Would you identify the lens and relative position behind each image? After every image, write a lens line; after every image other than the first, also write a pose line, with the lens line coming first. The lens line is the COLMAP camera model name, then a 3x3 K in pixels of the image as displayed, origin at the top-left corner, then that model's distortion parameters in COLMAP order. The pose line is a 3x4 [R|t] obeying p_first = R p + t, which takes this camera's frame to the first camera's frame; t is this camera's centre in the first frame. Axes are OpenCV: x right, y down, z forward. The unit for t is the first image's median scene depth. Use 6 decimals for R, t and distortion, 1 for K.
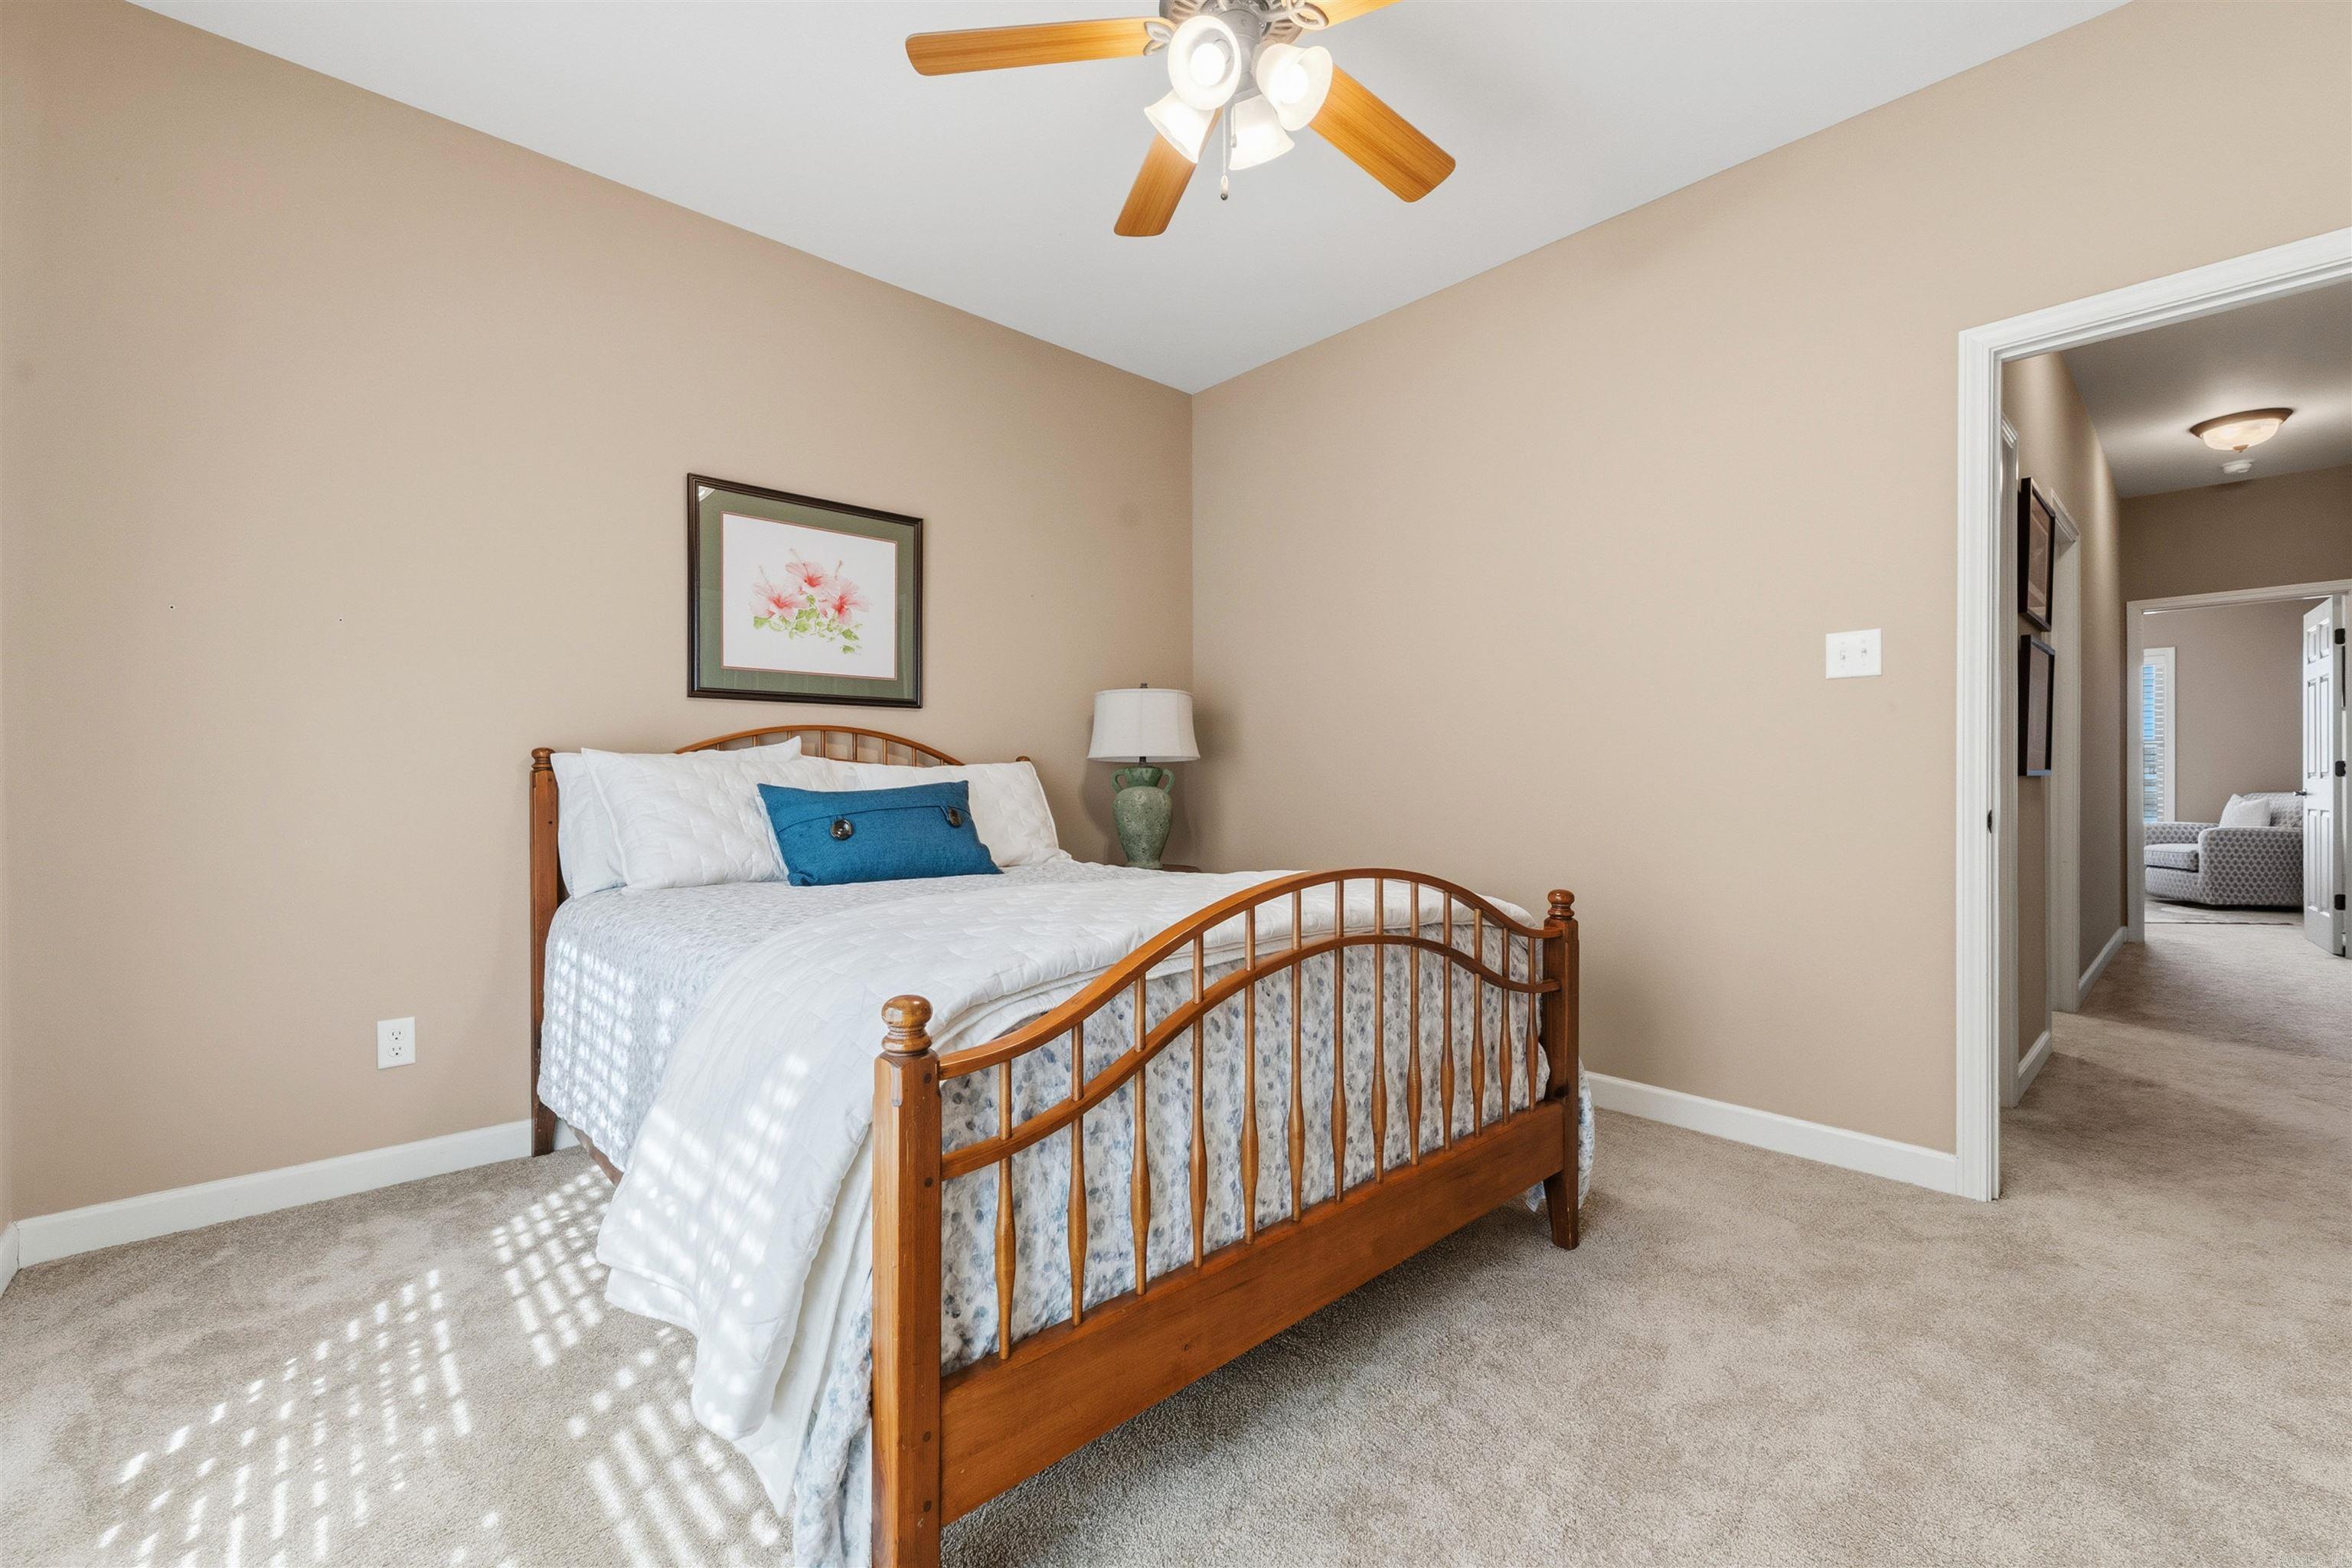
lens RADIAL K [[966.3, 0, 1161.1], [0, 966.3, 784.1], [0, 0, 1]] dist [0.003335, -0.001123]
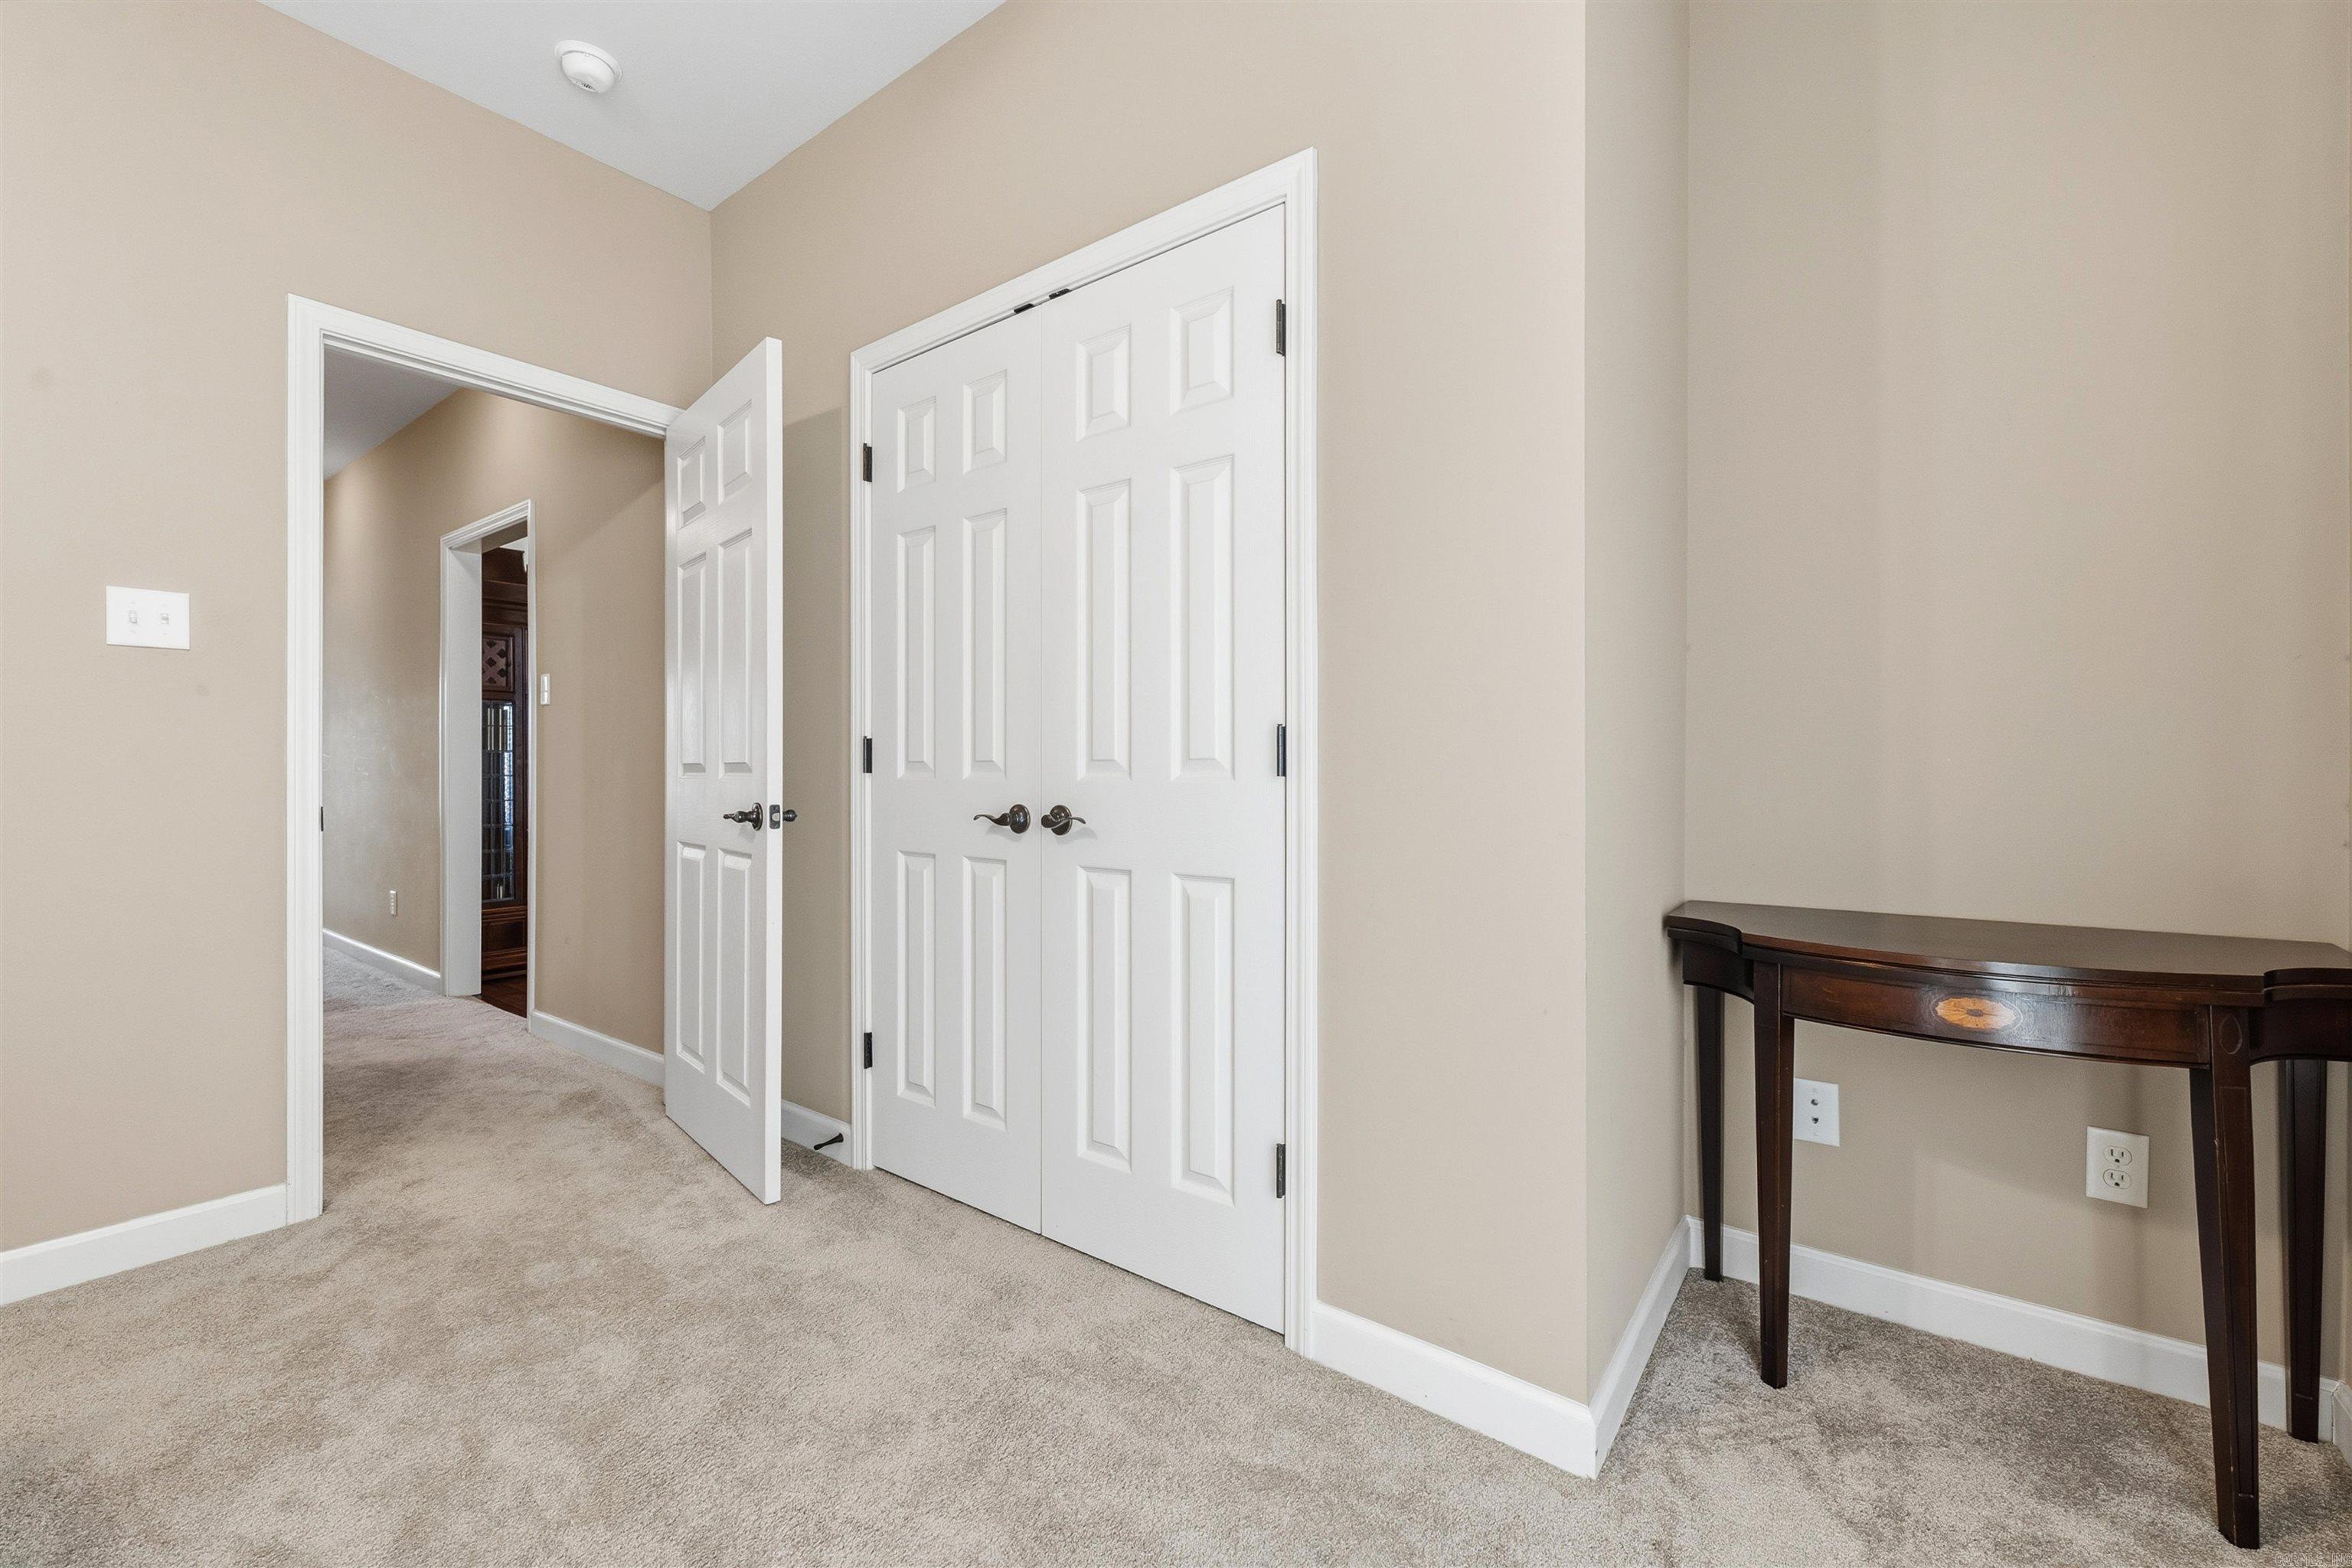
lens RADIAL K [[966.3, 0, 1170.7], [0, 966.3, 776.8], [0, 0, 1]] dist [0.003335, -0.001123]
pose [[-0.188497, 0.004379, 0.982064, -0.235913], [-0.001519, 0.999988, -0.004751, -0.000779], [-0.982073, -0.002388, -0.188488, 0.328986]]
